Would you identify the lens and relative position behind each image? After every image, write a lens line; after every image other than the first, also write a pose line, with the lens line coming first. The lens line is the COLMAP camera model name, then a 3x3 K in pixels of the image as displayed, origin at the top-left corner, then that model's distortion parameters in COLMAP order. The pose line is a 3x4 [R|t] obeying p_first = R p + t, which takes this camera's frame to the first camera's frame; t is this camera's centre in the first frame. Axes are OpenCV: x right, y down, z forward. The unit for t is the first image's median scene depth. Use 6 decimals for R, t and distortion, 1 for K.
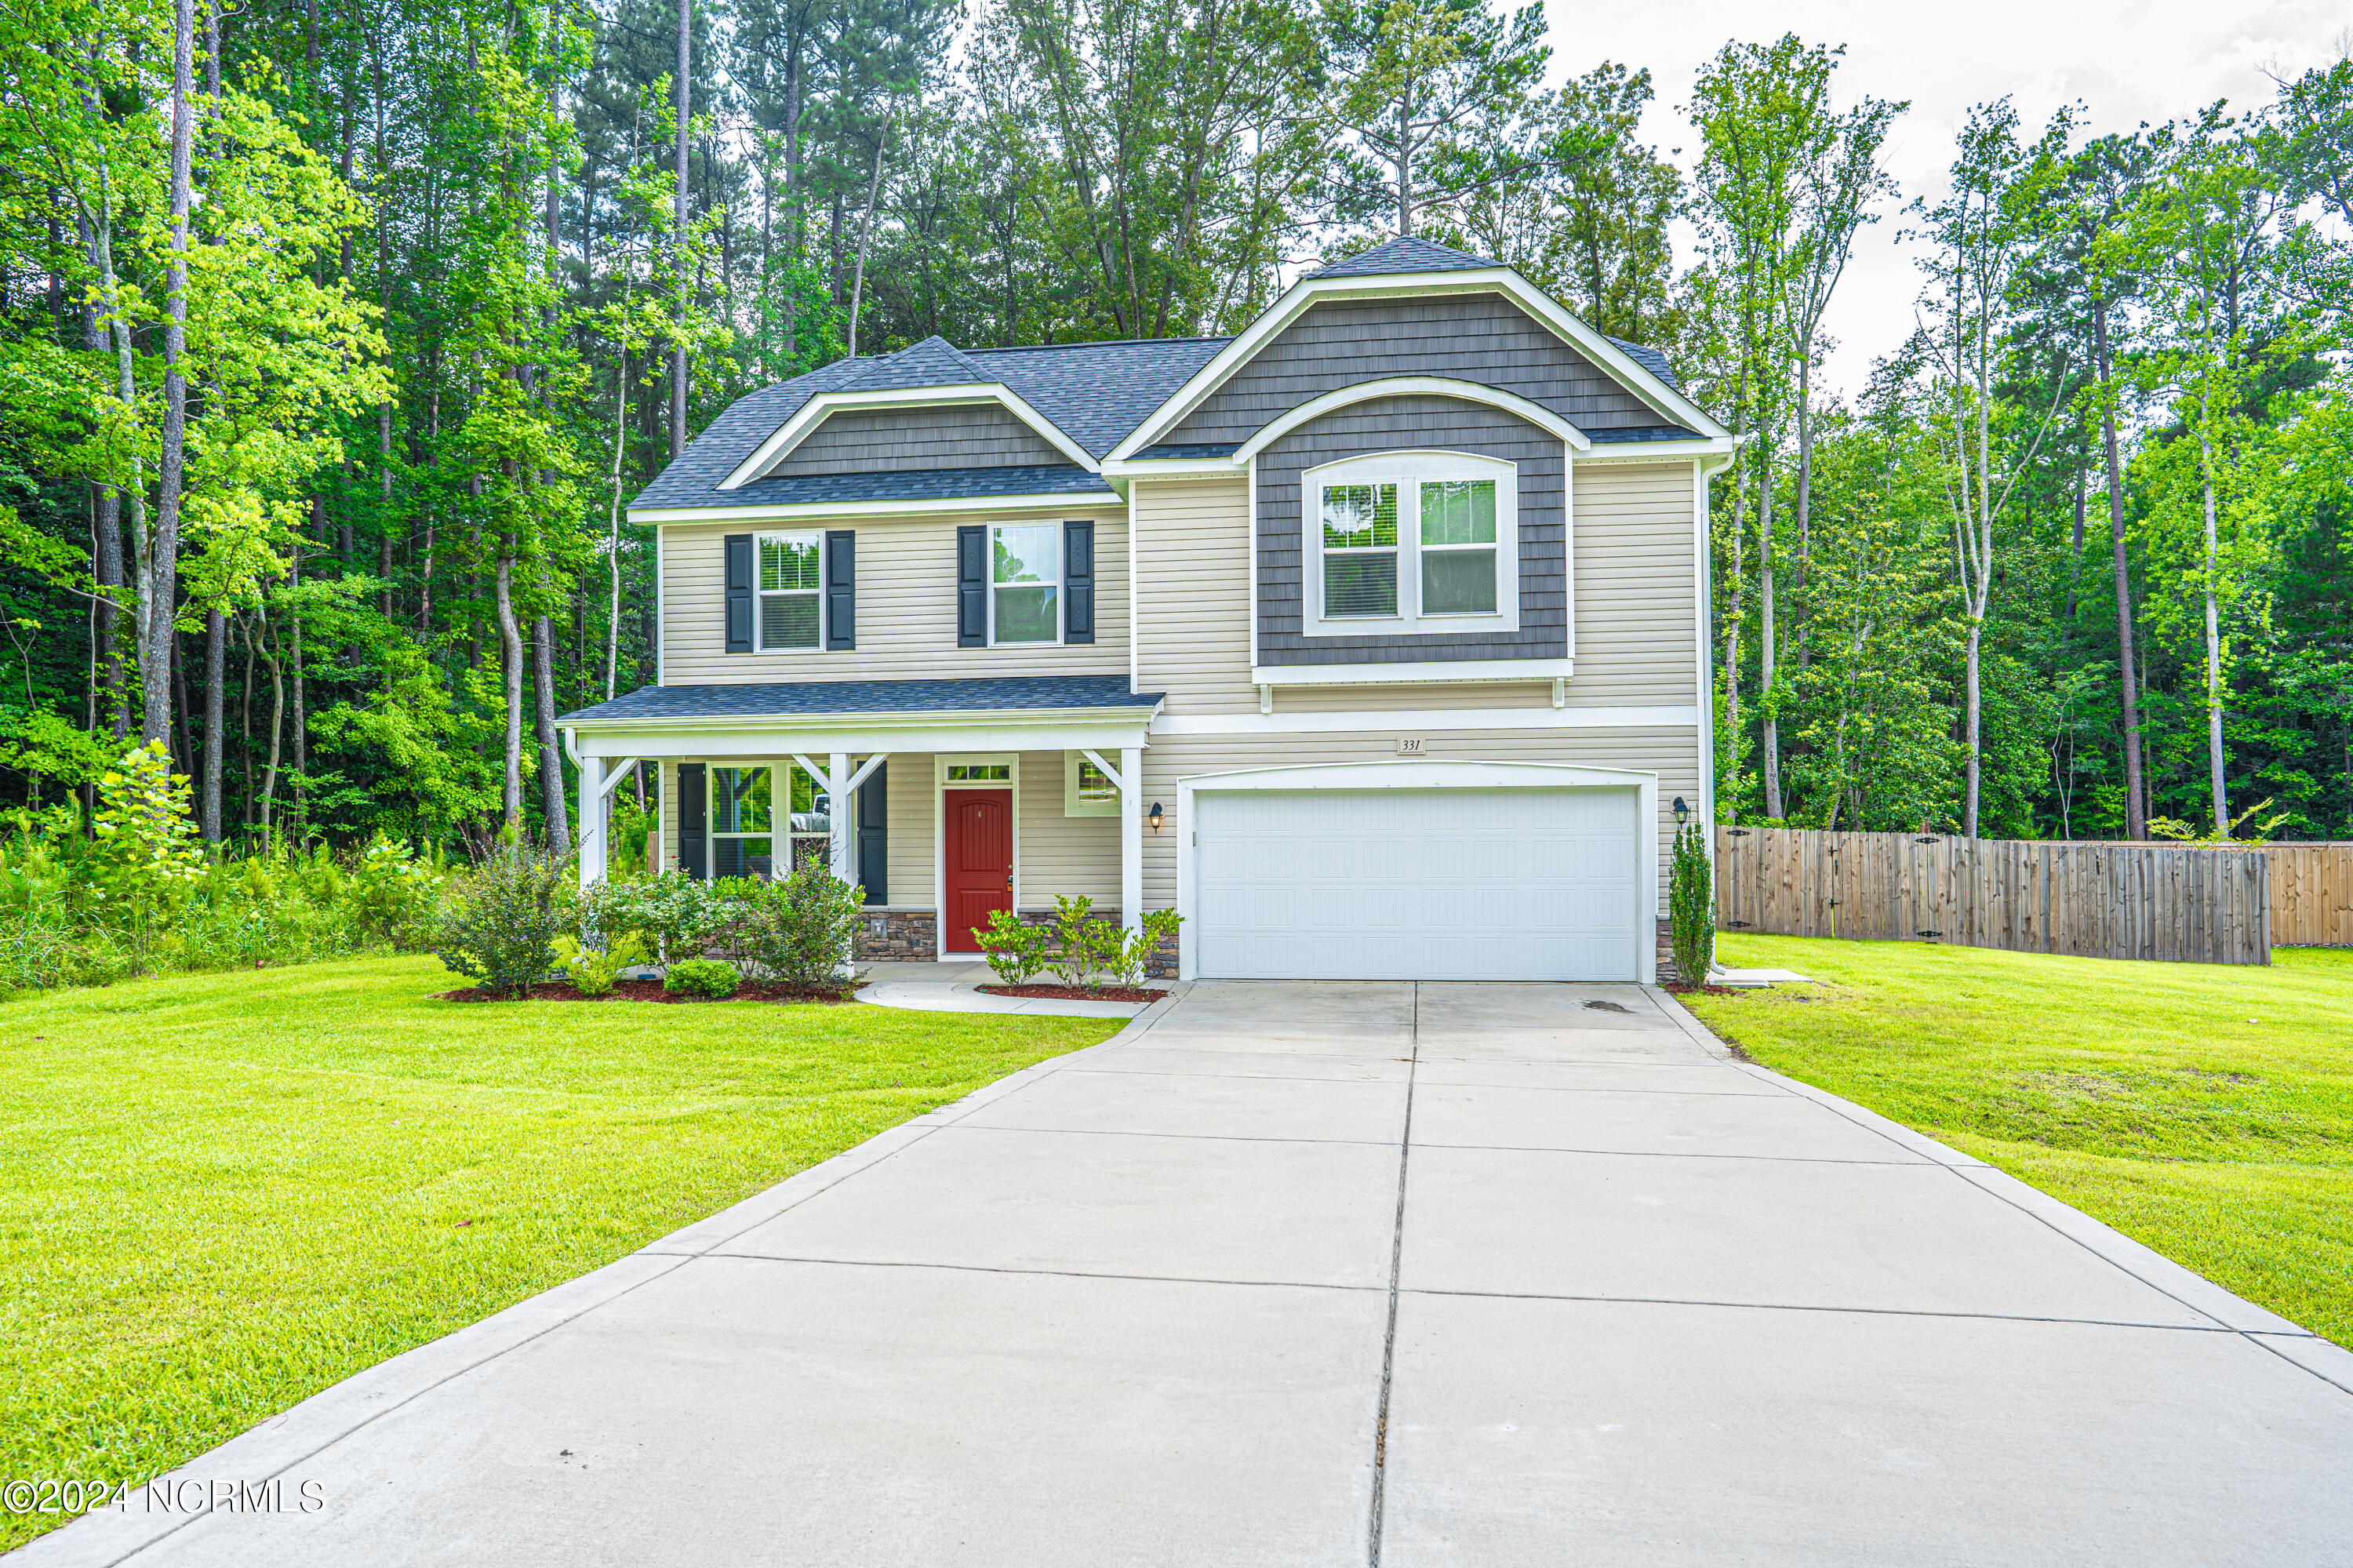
lens RADIAL K [[1569.7, 0, 1176.5], [0, 1569.7, 784.0], [0, 0, 1]] dist [-0.045573, 0.053818]
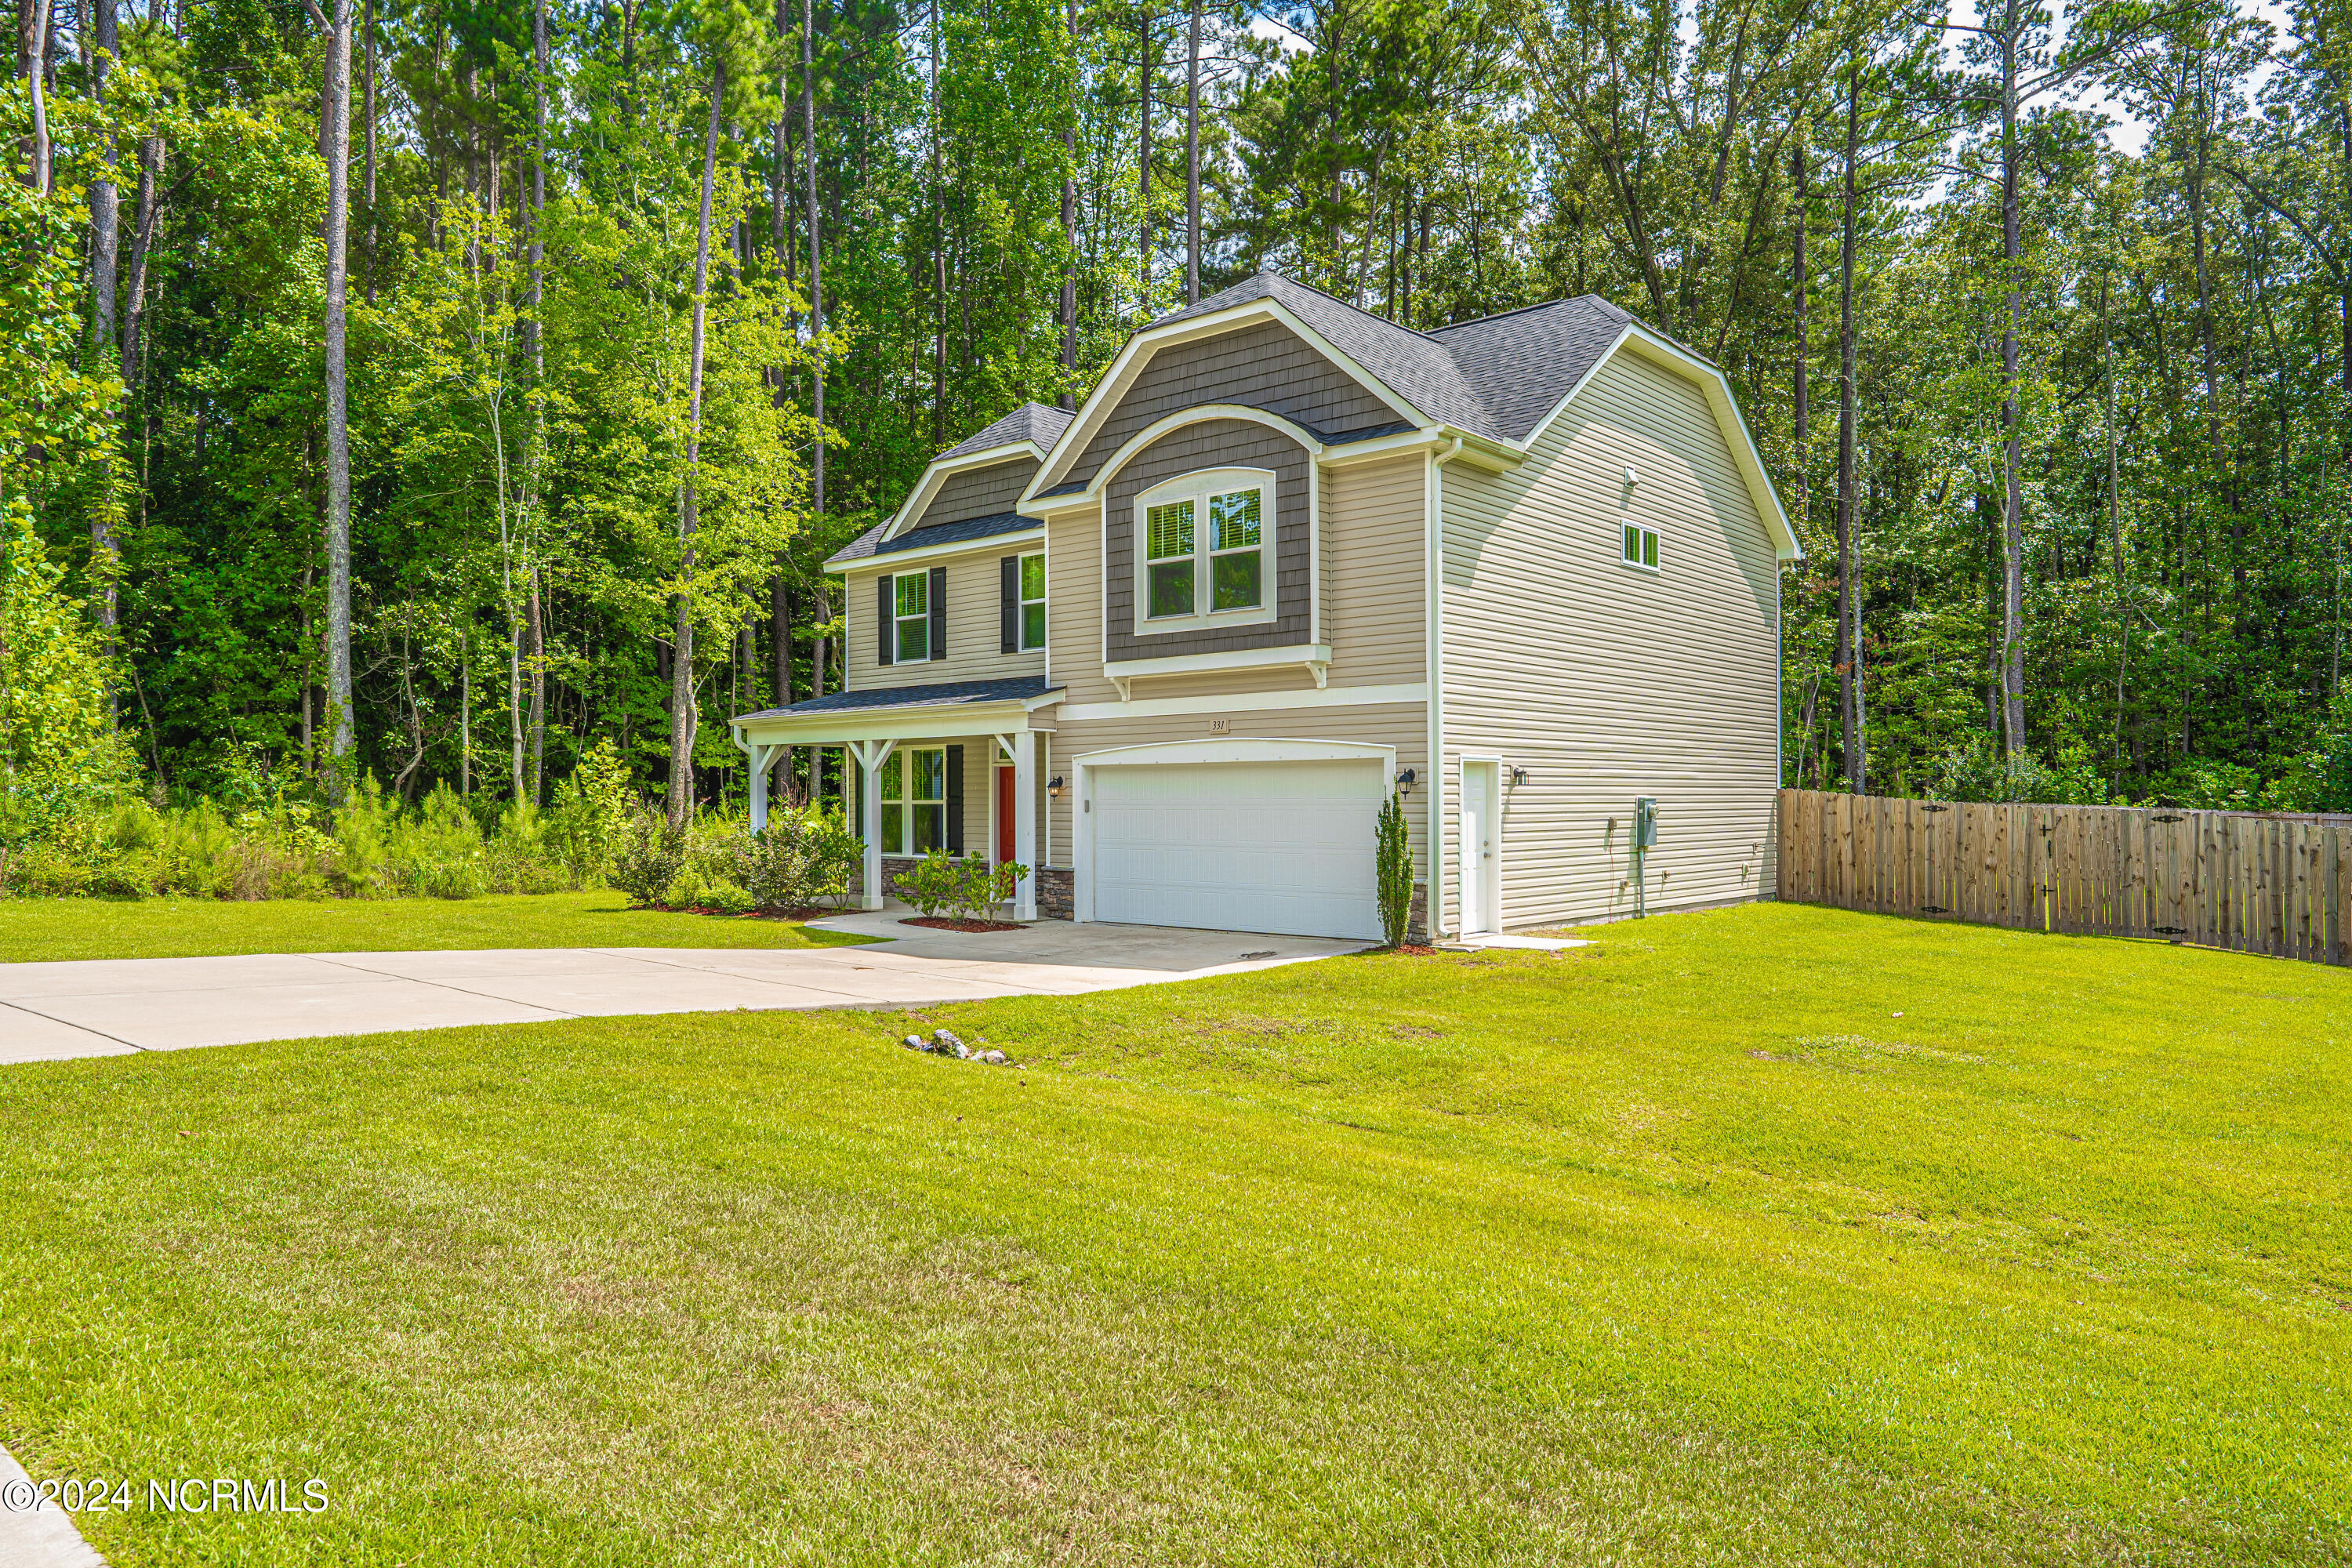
lens RADIAL K [[1568.9, 0, 1176.0], [0, 1568.9, 784.0], [0, 0, 1]] dist [-0.045573, 0.053818]
pose [[0.840525, -0.001544, -0.541770, 0.661537], [0.009268, 0.999891, 0.011531, 0.004006], [0.541693, -0.014713, 0.840448, 0.014891]]
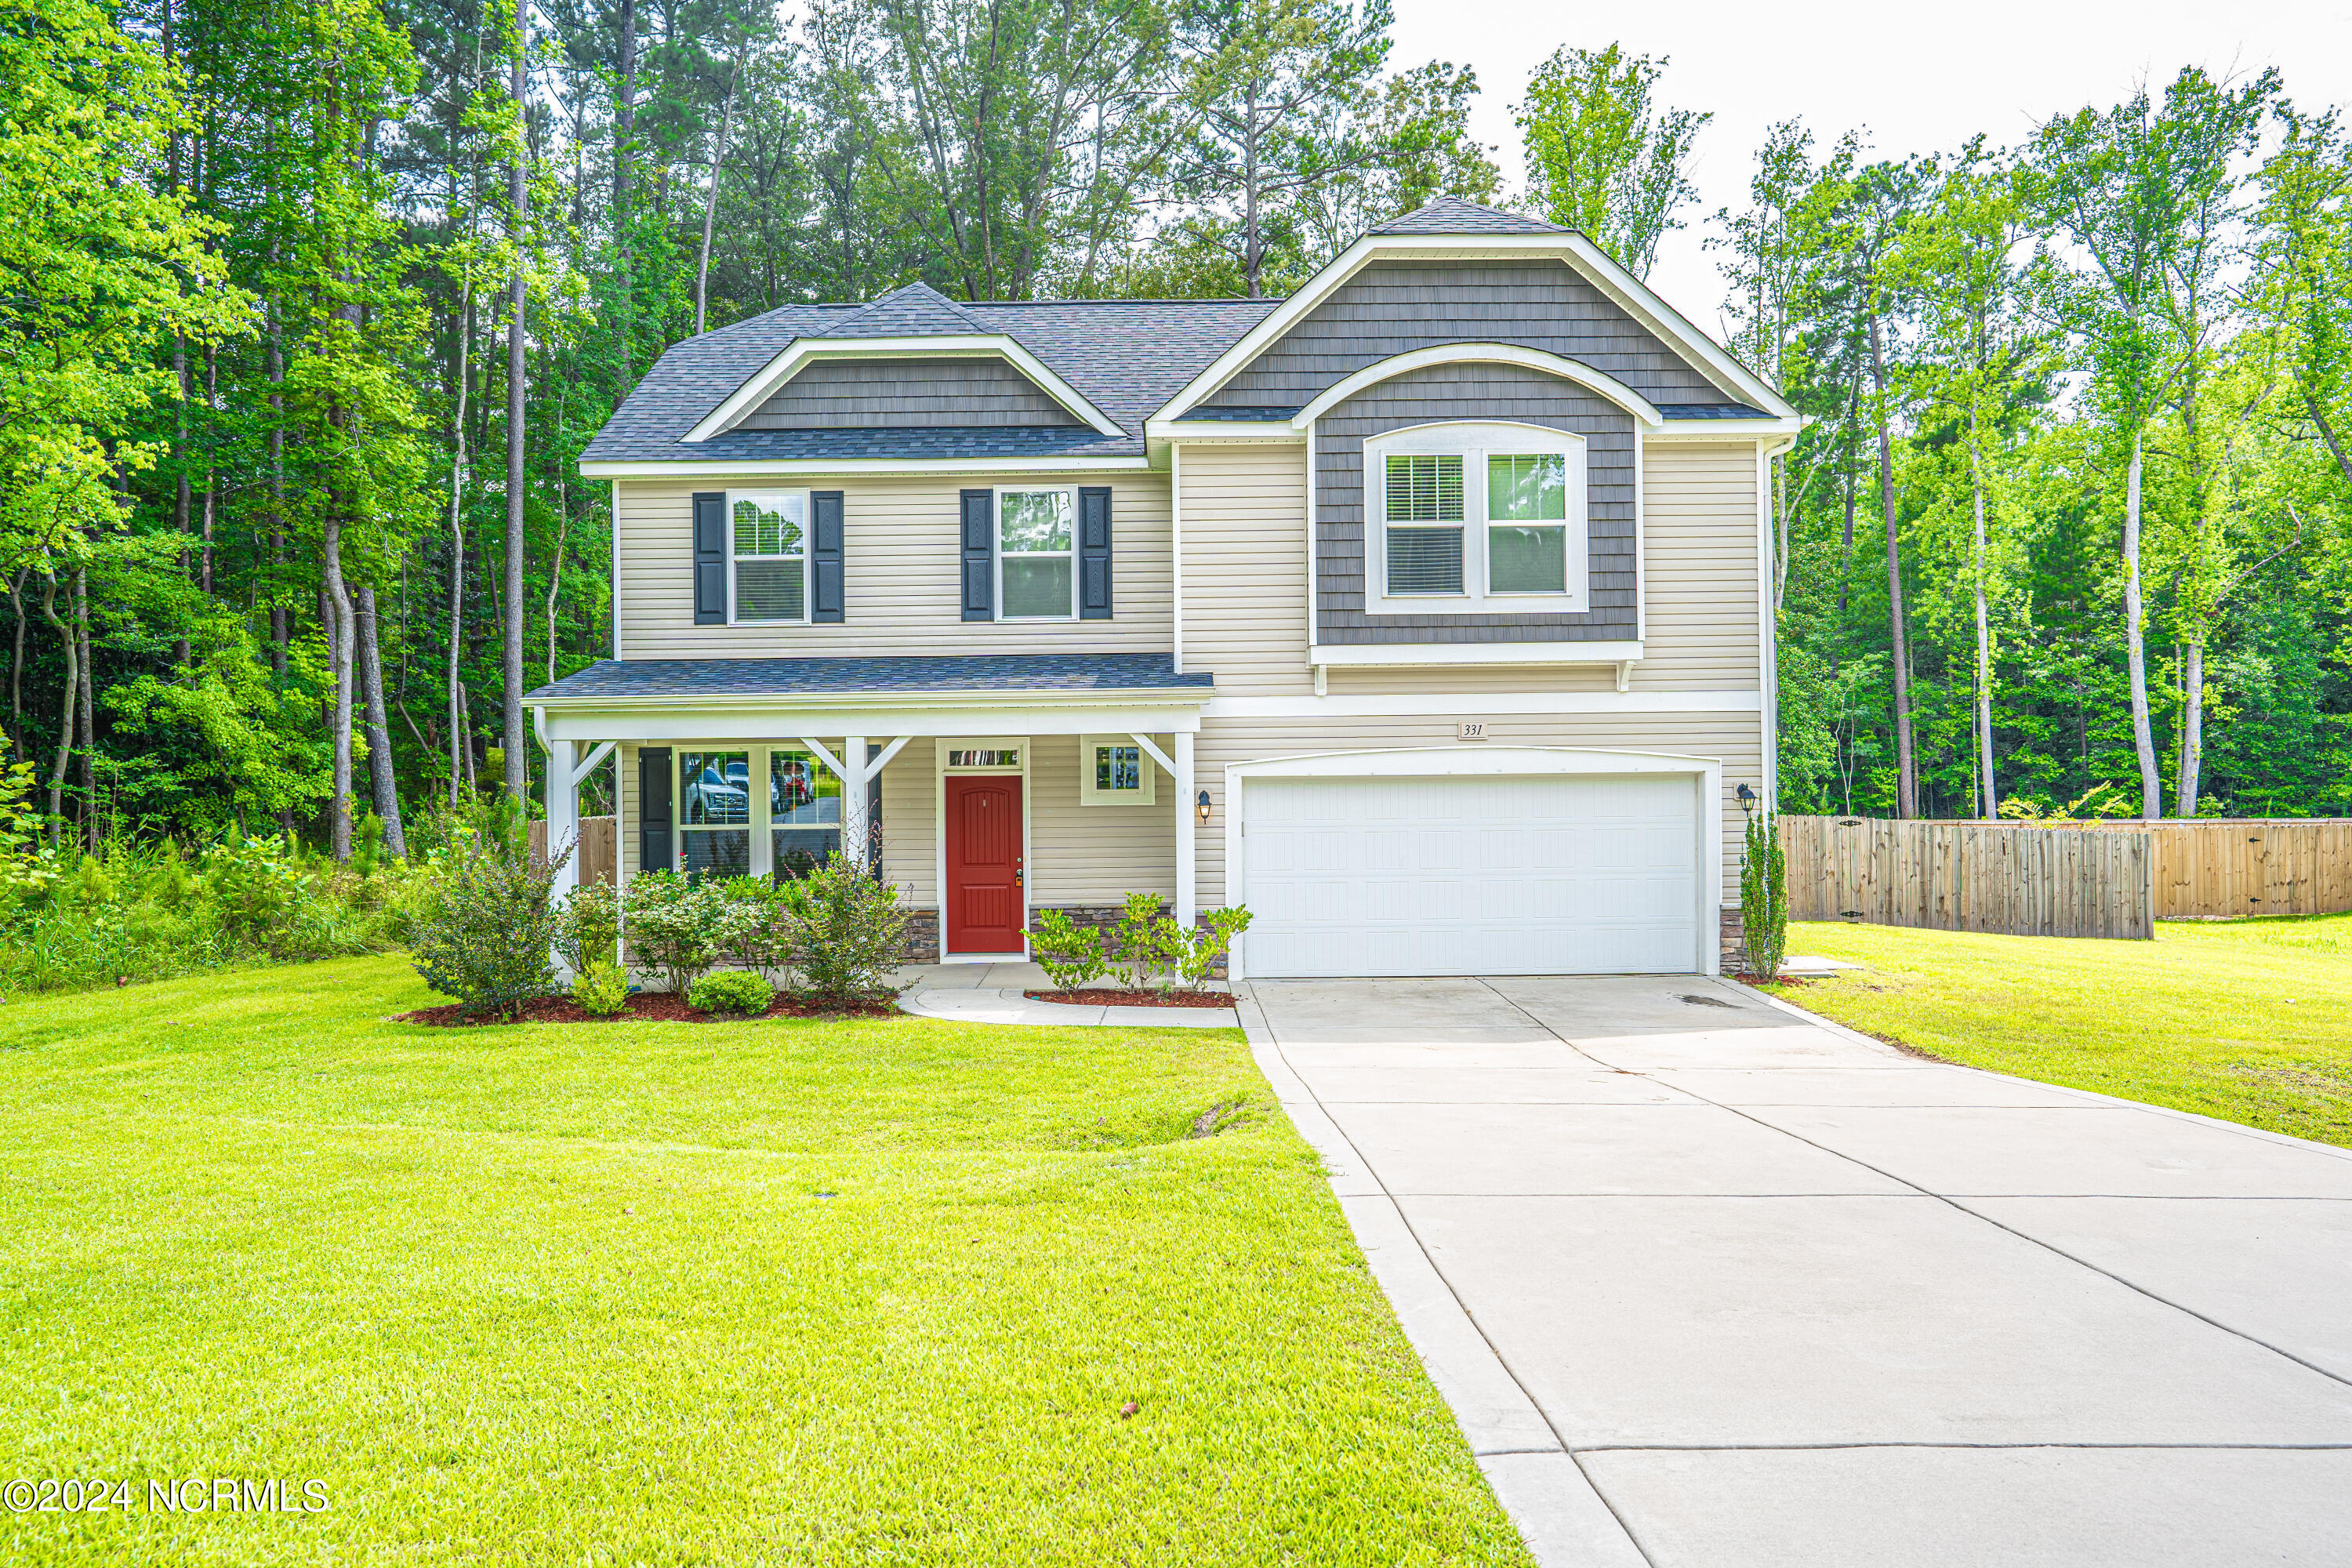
lens RADIAL K [[1544.3, 0, 1174.2], [0, 1544.3, 786.4], [0, 0, 1]] dist [-0.044246, 0.051837]
pose [[0.988800, -0.002175, 0.149228, -0.151293], [0.000113, 0.999904, 0.013823, -0.002996], [-0.149244, -0.013652, 0.988706, 0.086702]]
